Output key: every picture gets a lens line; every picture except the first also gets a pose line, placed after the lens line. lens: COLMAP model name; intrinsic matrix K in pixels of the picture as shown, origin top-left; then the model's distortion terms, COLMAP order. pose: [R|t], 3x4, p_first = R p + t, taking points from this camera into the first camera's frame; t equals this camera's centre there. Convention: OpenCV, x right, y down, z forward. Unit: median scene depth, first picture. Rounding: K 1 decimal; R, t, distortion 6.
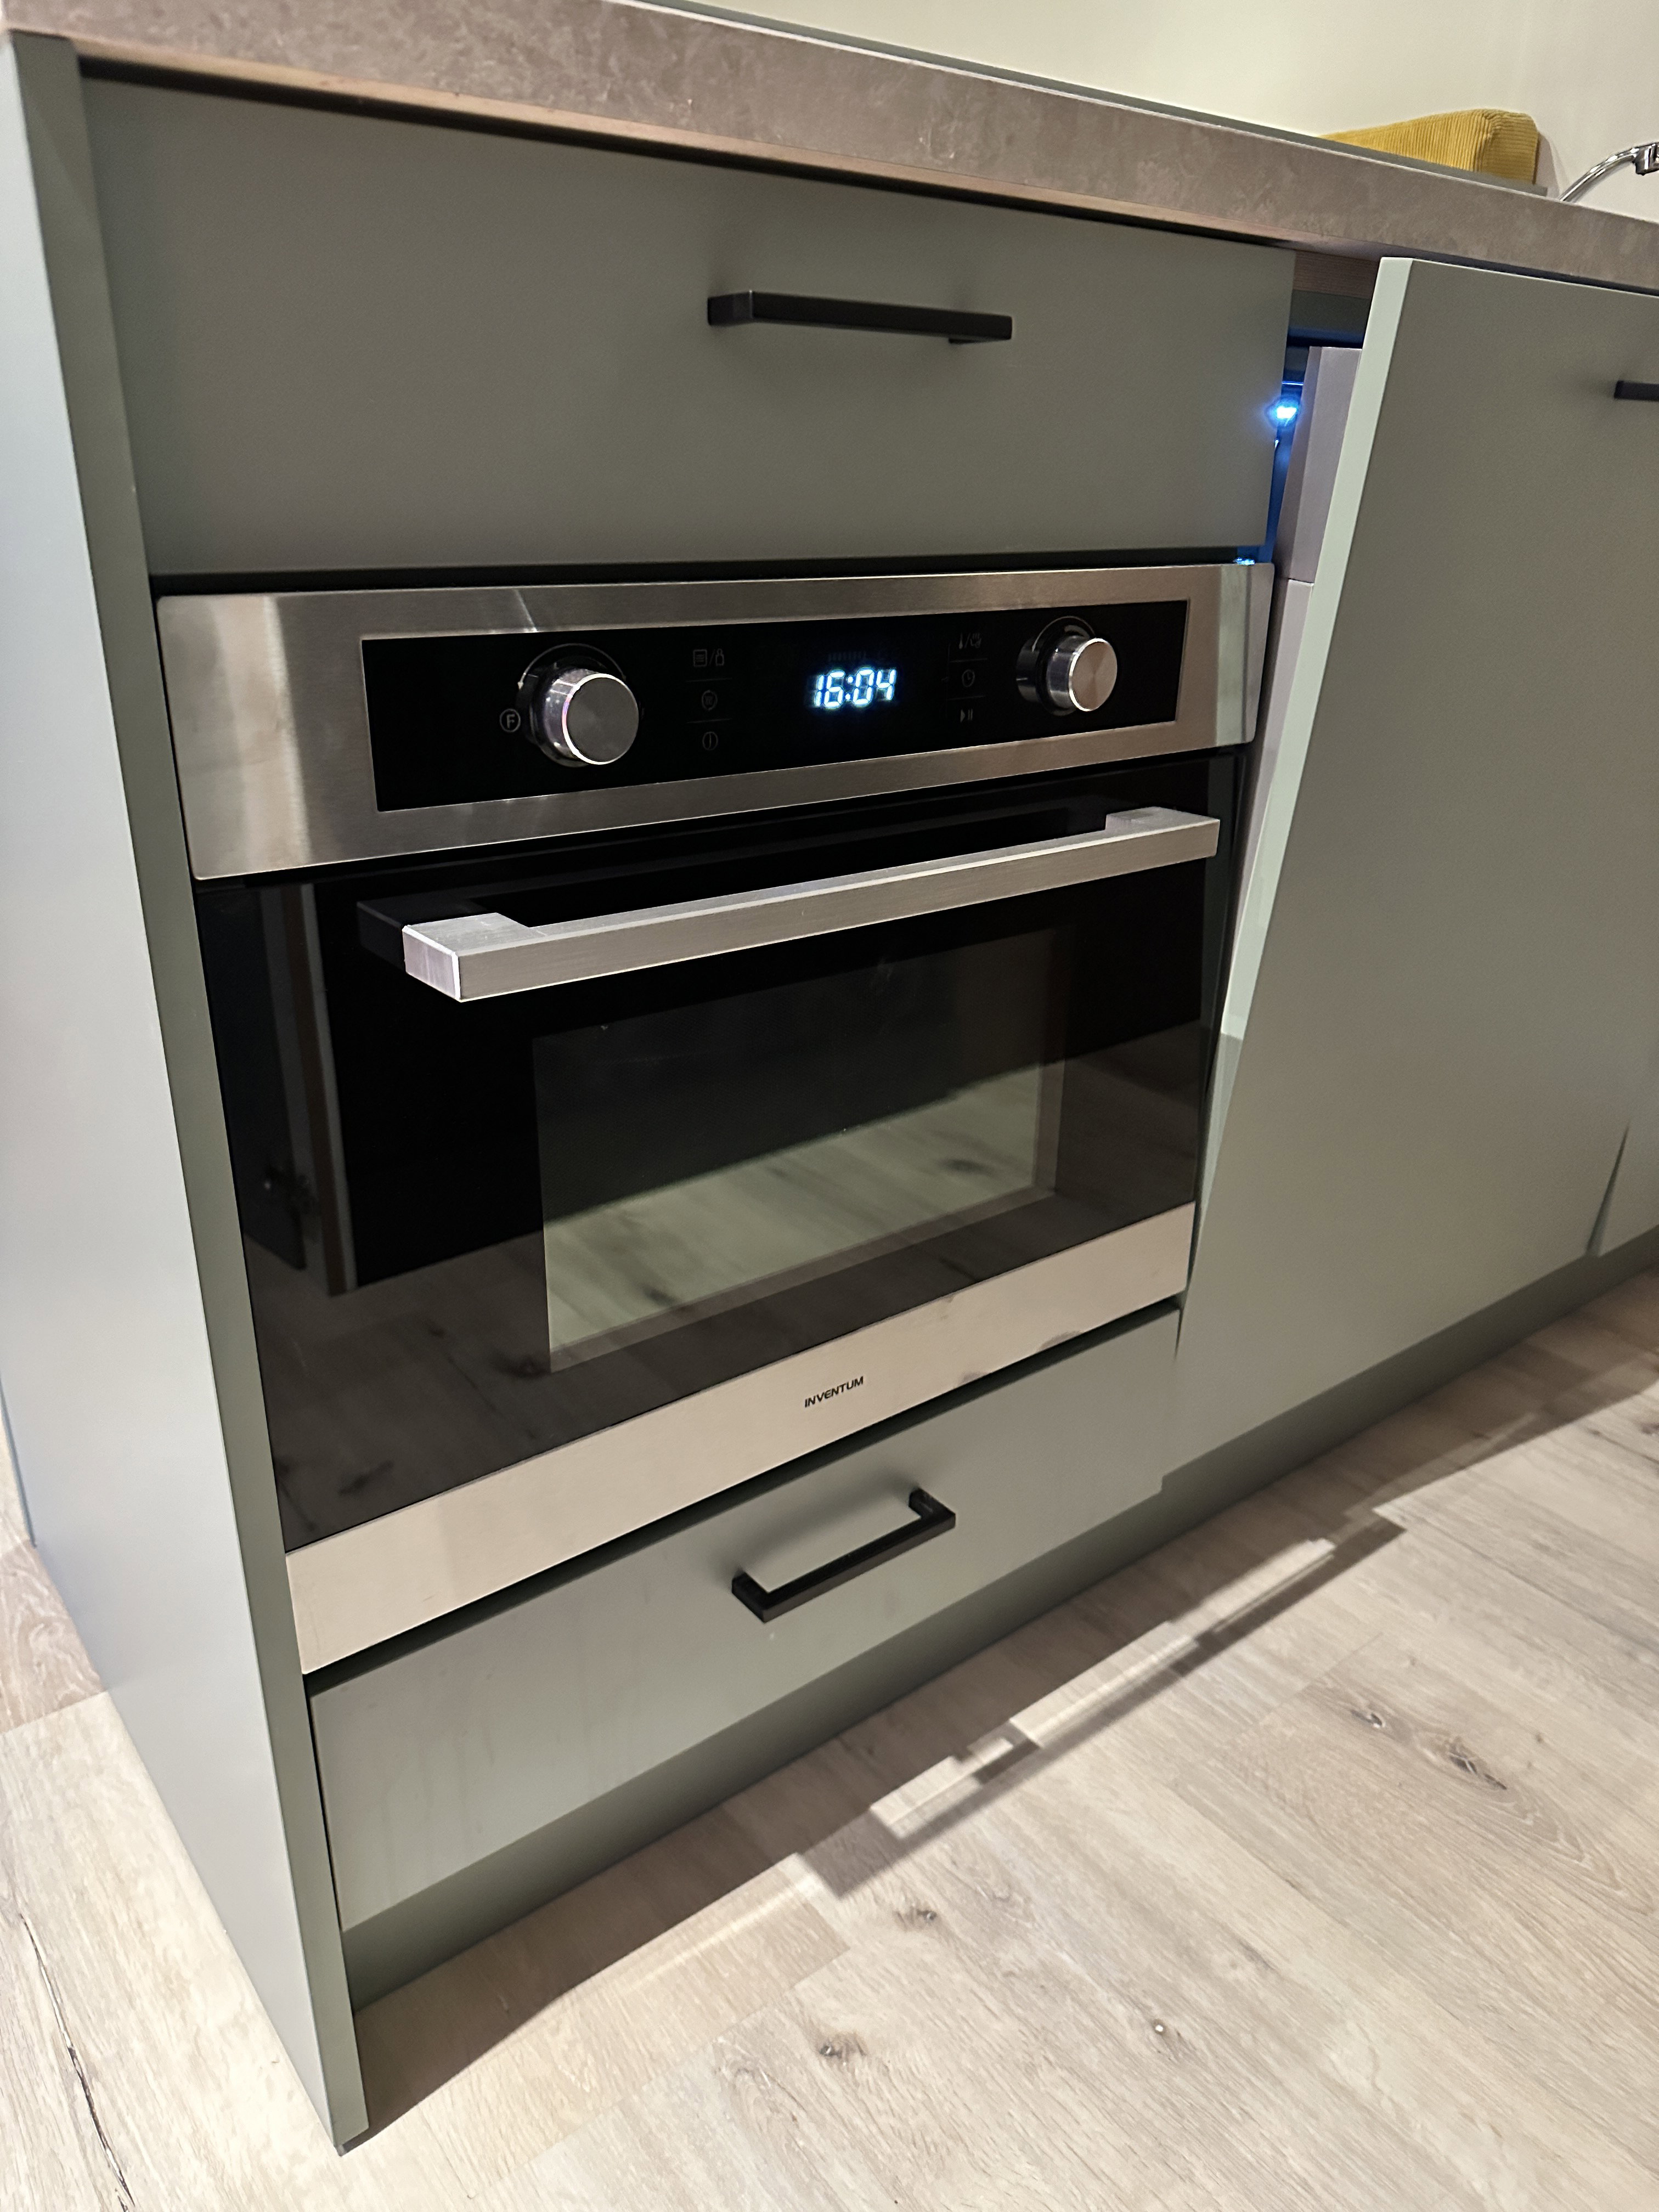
lens RADIAL K [[1559.5, 0, 833.9], [0, 1559.5, 1124.0], [0, 0, 1]] dist [0.068773, -0.085882]
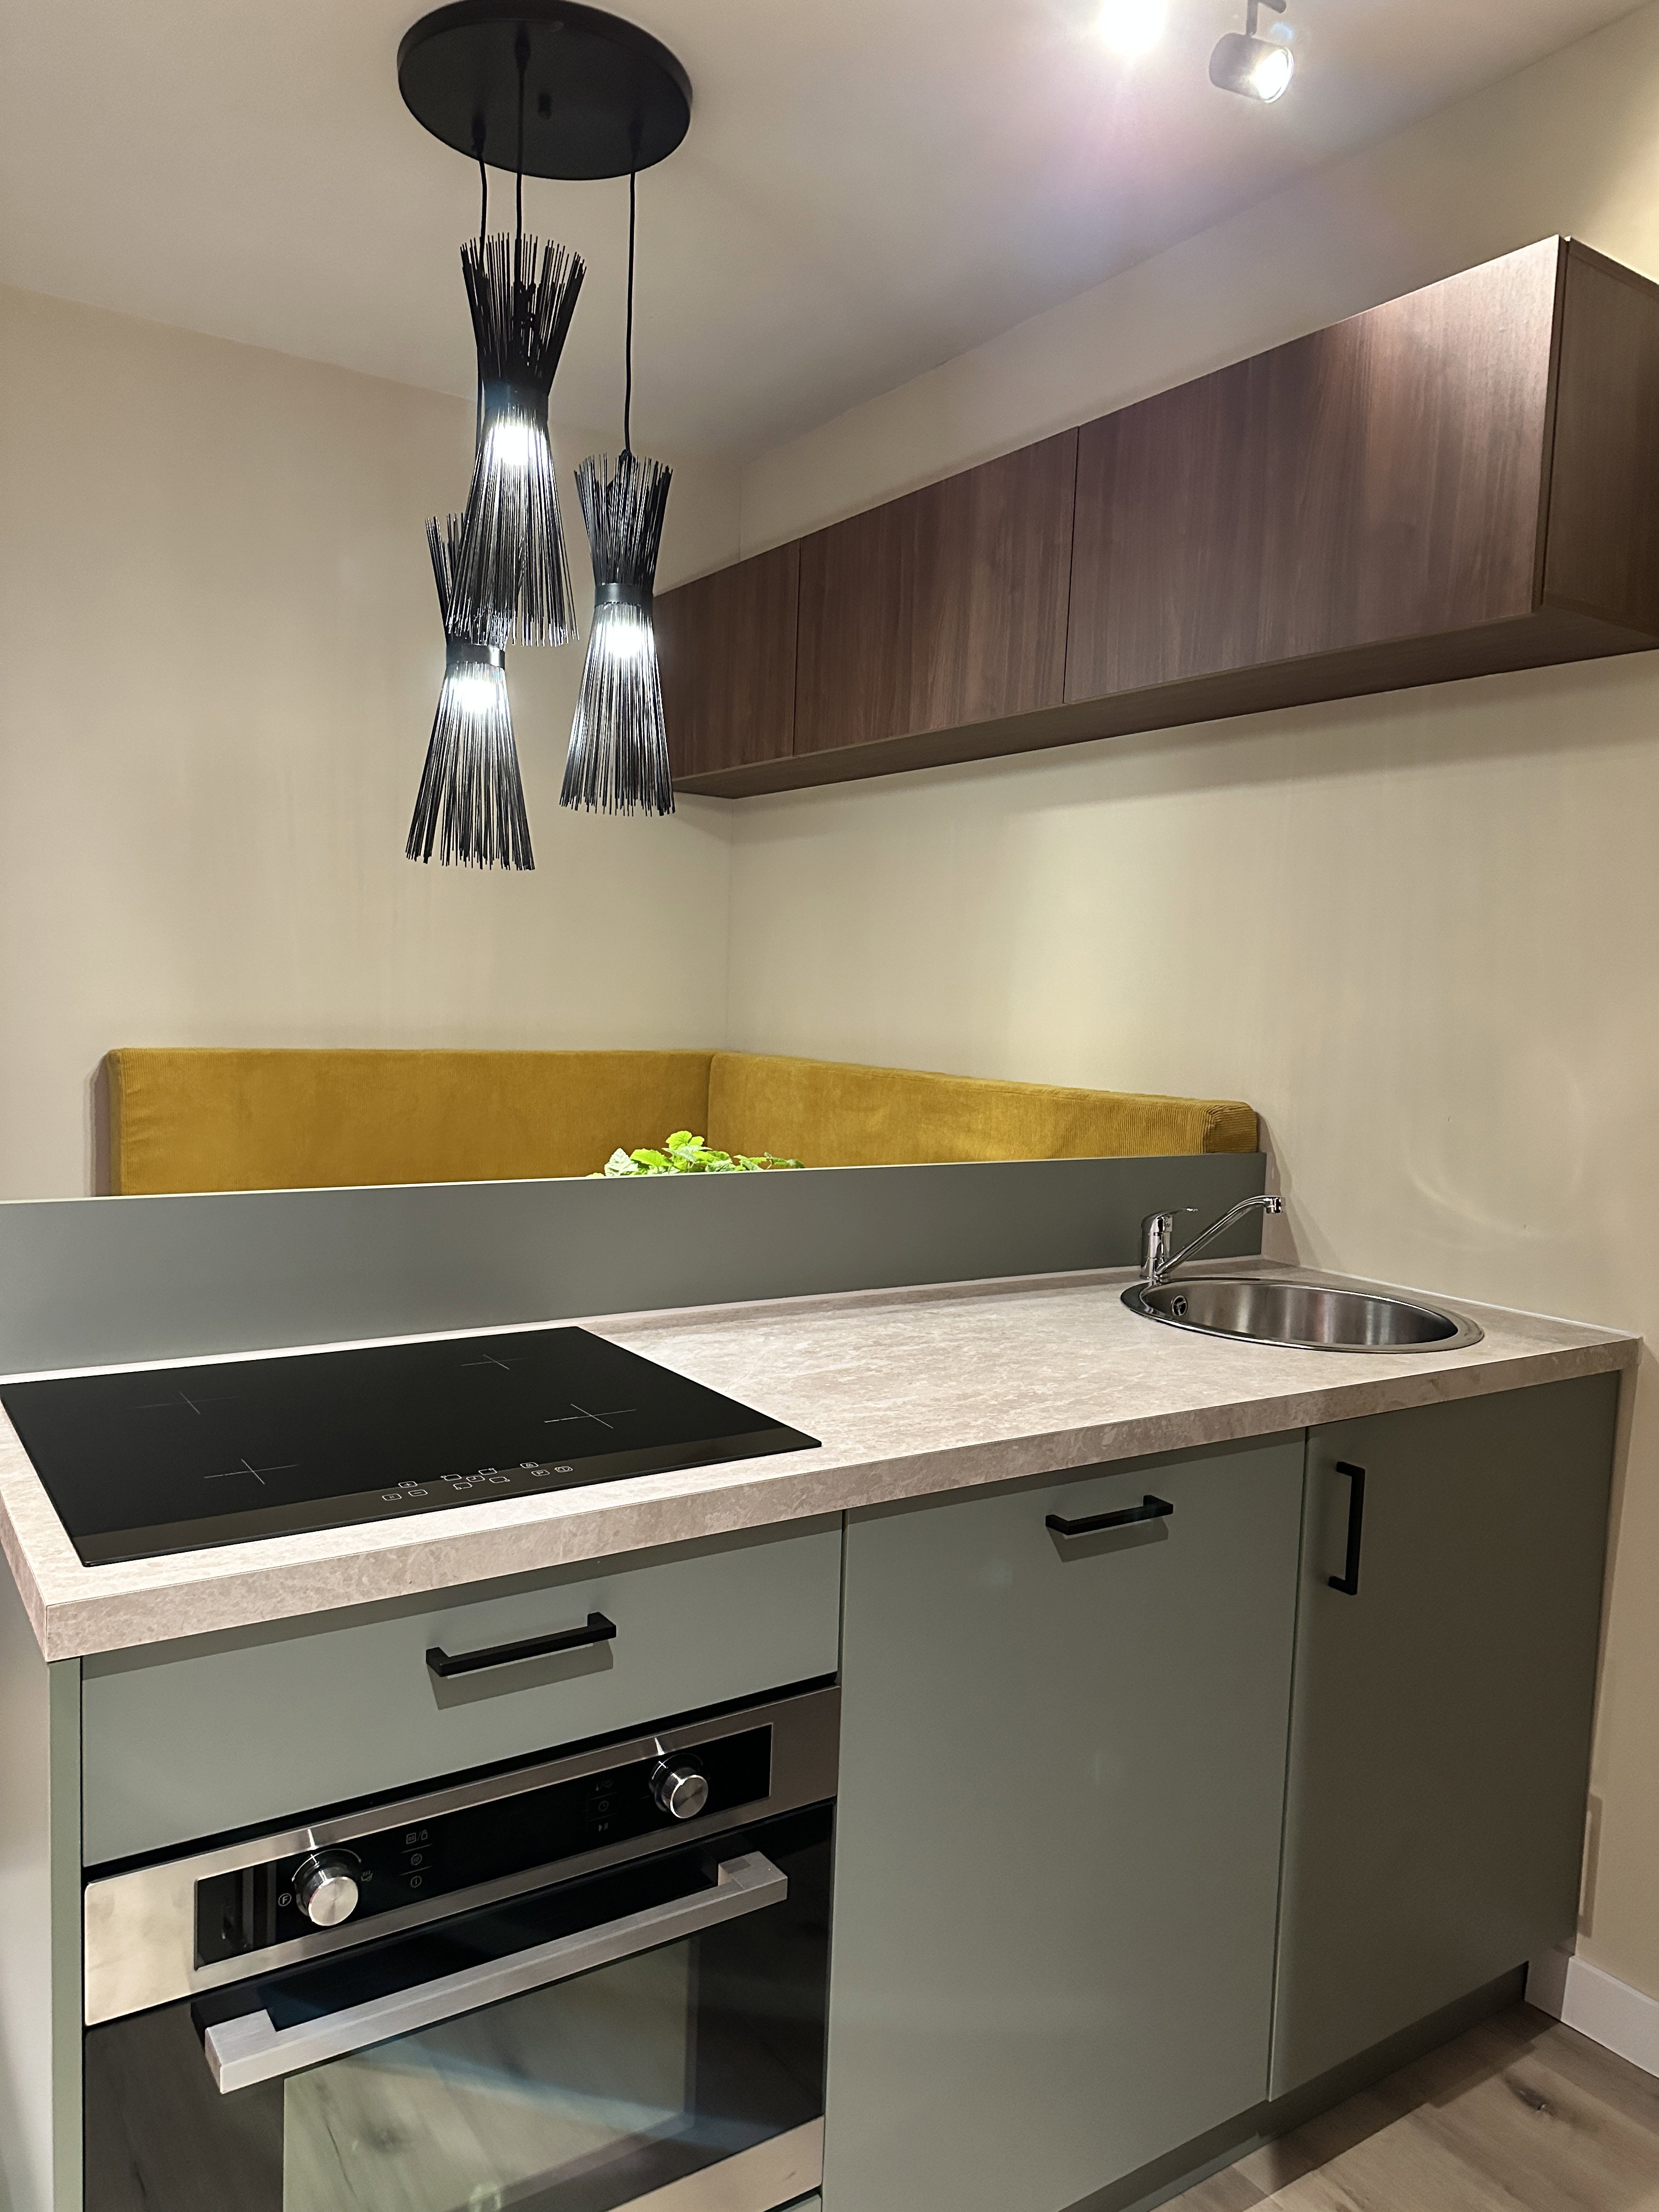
lens RADIAL K [[1559.5, 0, 833.5], [0, 1559.5, 1107.0], [0, 0, 1]] dist [0.068773, -0.085882]
pose [[0.997478, 0.020801, -0.067856, 0.371207], [-0.041084, 0.948841, -0.313071, -0.417571], [0.057872, 0.315070, 0.947302, -0.668718]]
